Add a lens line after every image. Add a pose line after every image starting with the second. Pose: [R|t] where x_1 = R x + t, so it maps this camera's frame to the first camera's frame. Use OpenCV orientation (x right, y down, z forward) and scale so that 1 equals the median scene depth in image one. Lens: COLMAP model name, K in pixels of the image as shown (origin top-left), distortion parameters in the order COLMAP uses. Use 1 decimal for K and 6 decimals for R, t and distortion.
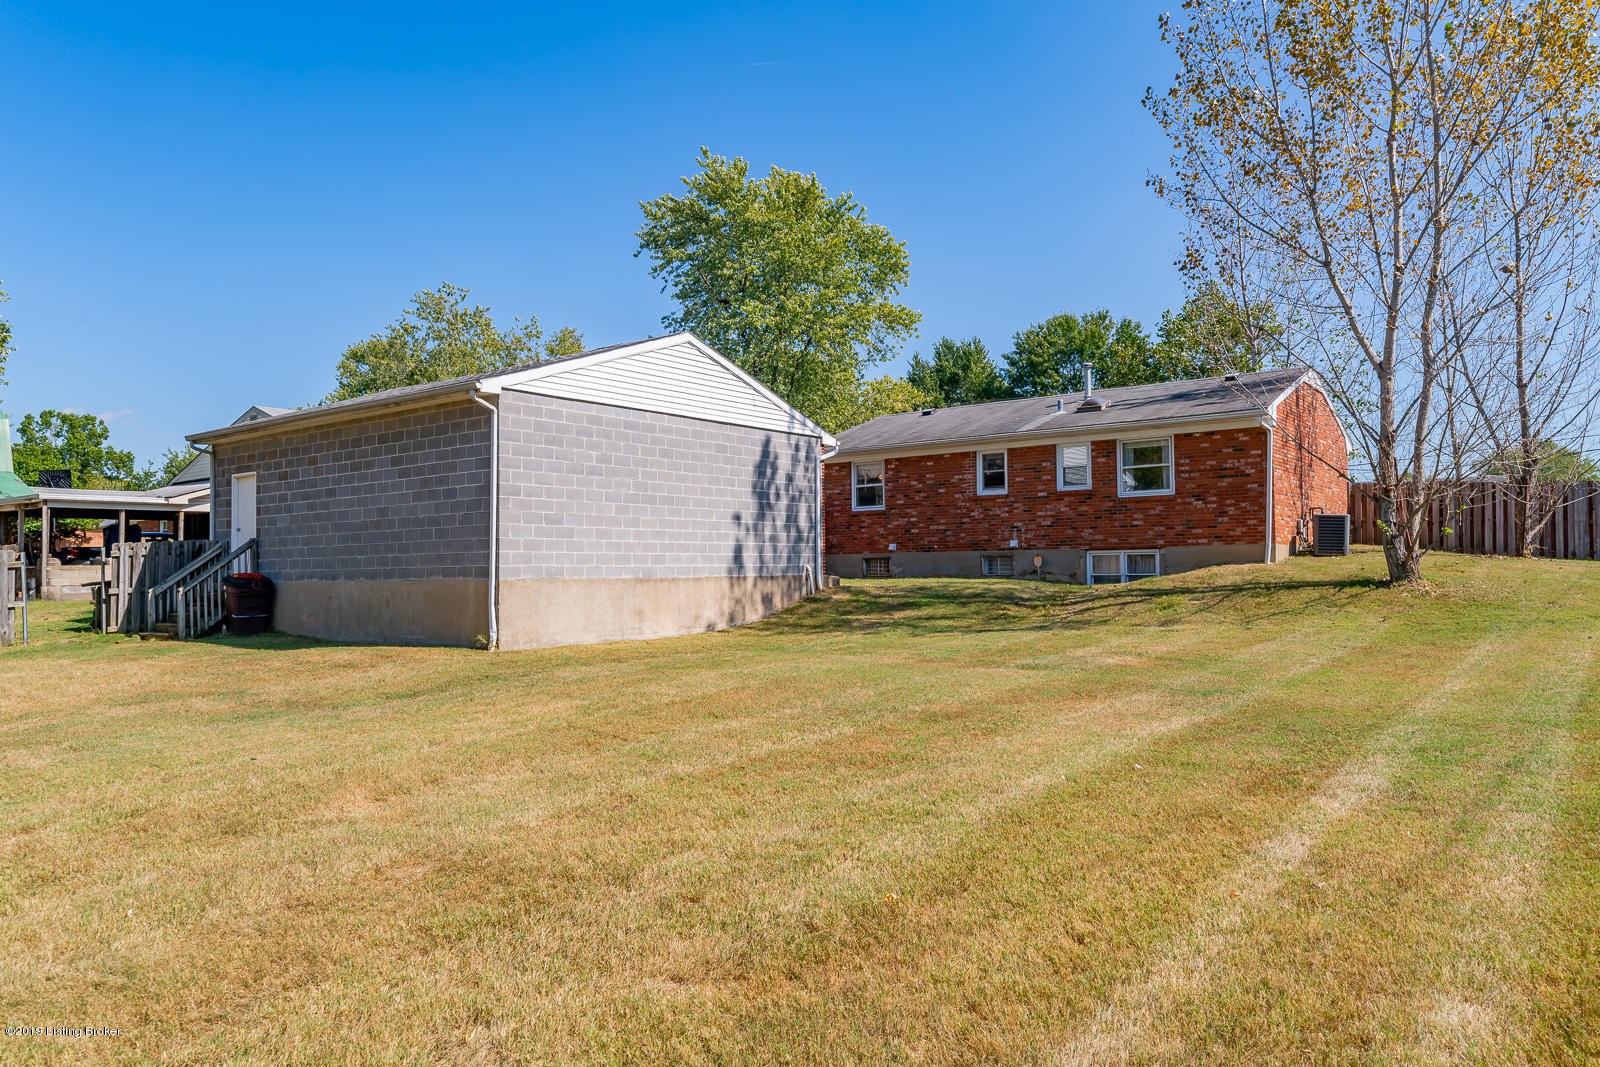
lens RADIAL K [[1086.6, 0, 797.2], [0, 1086.6, 537.8], [0, 0, 1]] dist [0.003834, -0.000132]
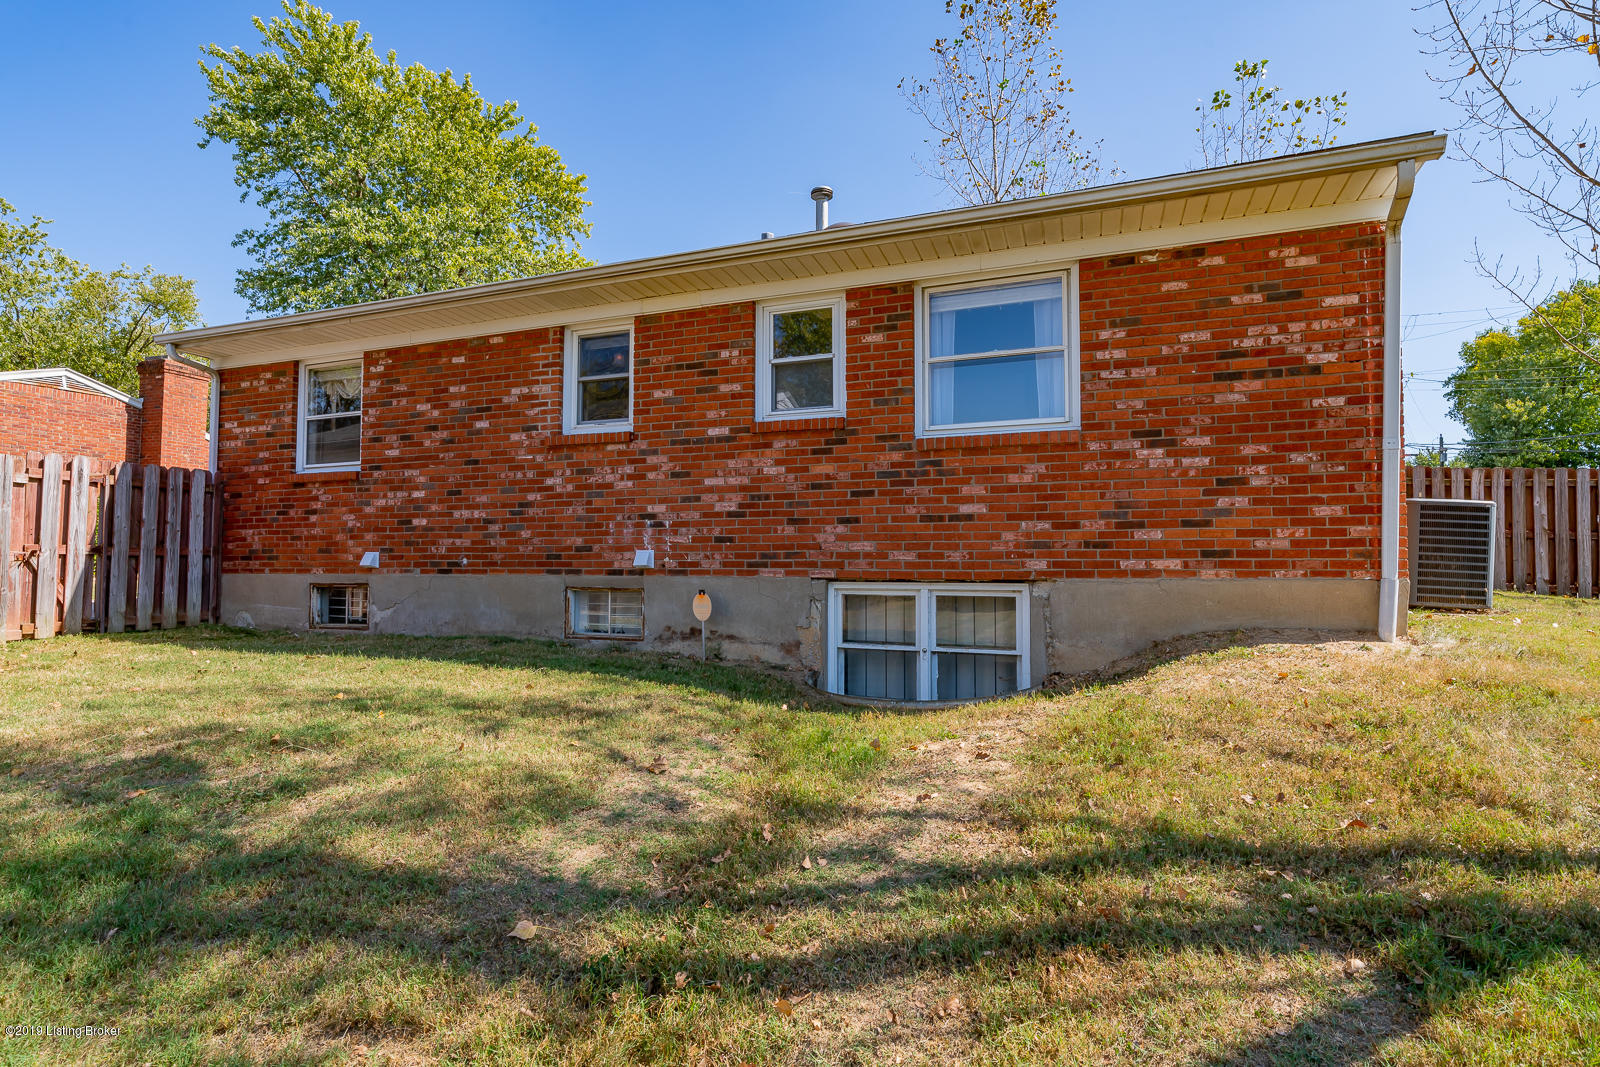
lens RADIAL K [[781.3, 0, 799.1], [0, 781.3, 527.8], [0, 0, 1]] dist [0.000996, 0.000060]
pose [[0.958980, 0.025790, 0.282299, 0.176098], [-0.020927, 0.999576, -0.020227, -0.001113], [-0.282701, 0.013490, 0.959113, 0.727977]]
